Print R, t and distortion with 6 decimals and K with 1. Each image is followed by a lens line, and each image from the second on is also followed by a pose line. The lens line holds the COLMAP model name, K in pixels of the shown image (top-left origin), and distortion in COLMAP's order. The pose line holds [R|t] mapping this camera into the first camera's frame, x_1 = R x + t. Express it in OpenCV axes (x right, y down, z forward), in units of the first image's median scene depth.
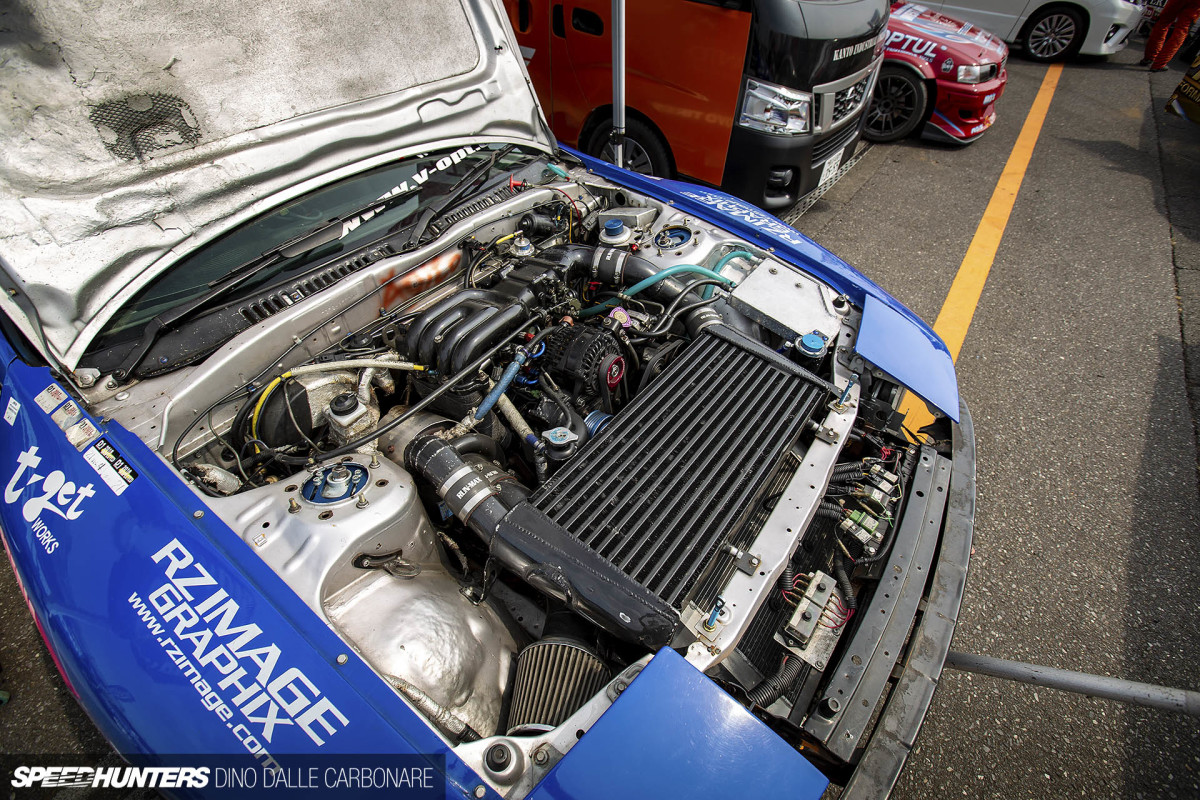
lens RADIAL K [[550.7, 0, 600.0], [0, 550.7, 400.0], [0, 0, 1]] dist [-0.021037, 0.001878]
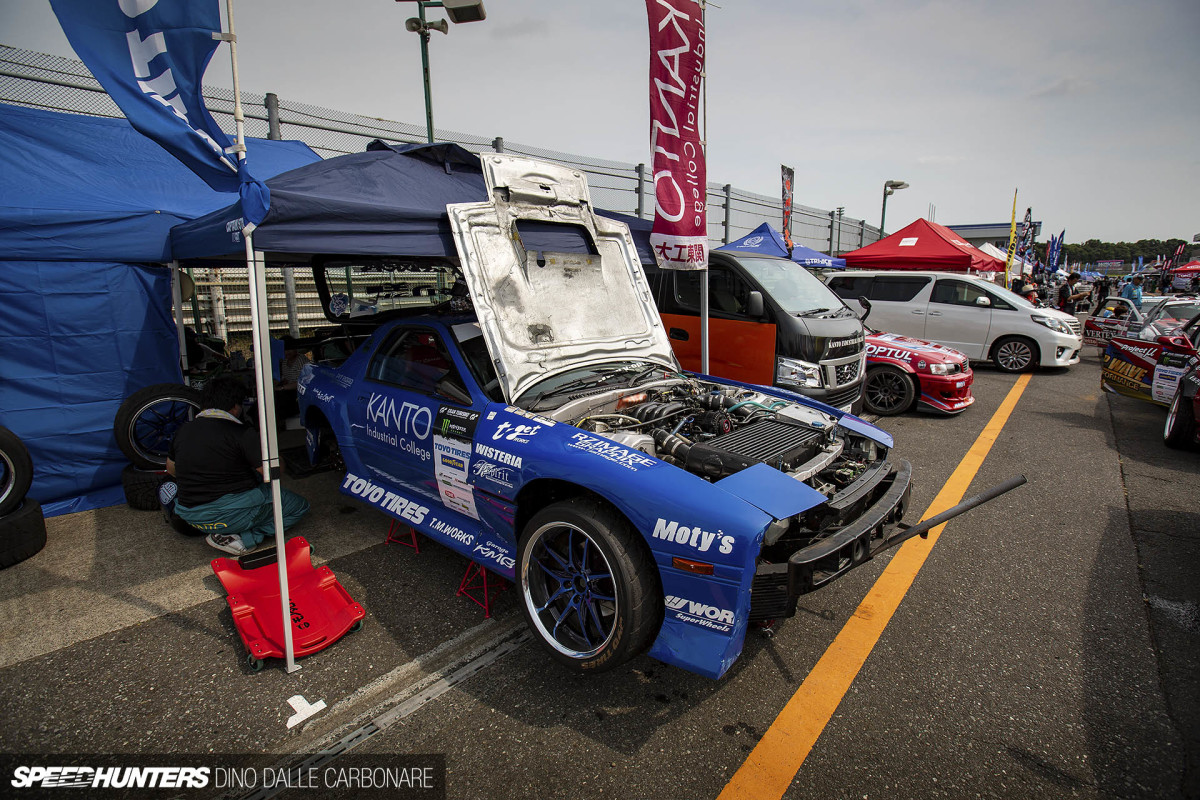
lens RADIAL K [[561.8, 0, 600.0], [0, 561.8, 400.0], [0, 0, 1]] dist [0.001576, 0.000770]
pose [[0.995695, 0.007278, -0.092401, -0.133716], [-0.055066, 0.848356, -0.526555, 0.533410], [0.074556, 0.529377, 0.845104, -0.500874]]
